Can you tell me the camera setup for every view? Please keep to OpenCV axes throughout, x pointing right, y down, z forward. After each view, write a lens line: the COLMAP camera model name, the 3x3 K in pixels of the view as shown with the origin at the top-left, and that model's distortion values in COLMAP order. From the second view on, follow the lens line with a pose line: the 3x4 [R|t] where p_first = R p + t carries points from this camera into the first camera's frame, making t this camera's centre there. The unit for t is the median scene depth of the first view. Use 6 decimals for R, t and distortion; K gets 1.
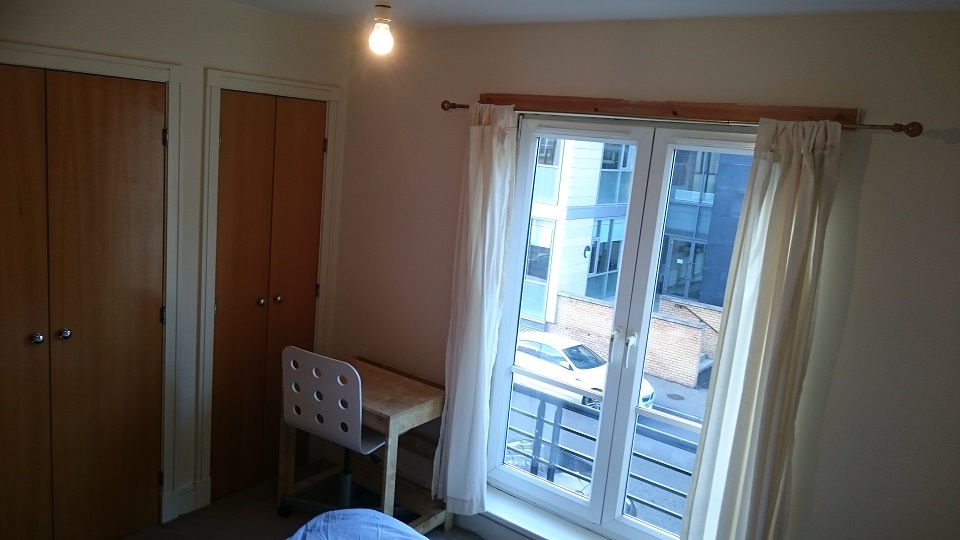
lens RADIAL K [[704.7, 0, 479.3], [0, 704.7, 253.7], [0, 0, 1]] dist [0.000502, 0.000968]
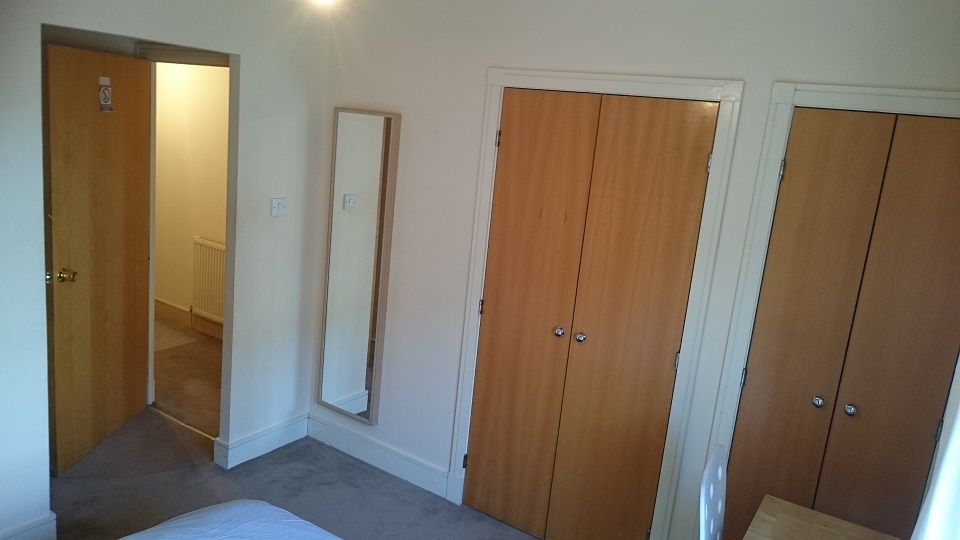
lens RADIAL K [[704.7, 0, 479.3], [0, 704.7, 253.7], [0, 0, 1]] dist [0.000502, 0.000968]
pose [[0.089535, 0.128028, -0.987721, 0.436177], [-0.239867, 0.965286, 0.103376, -0.079733], [0.966668, 0.227666, 0.117136, 0.667743]]
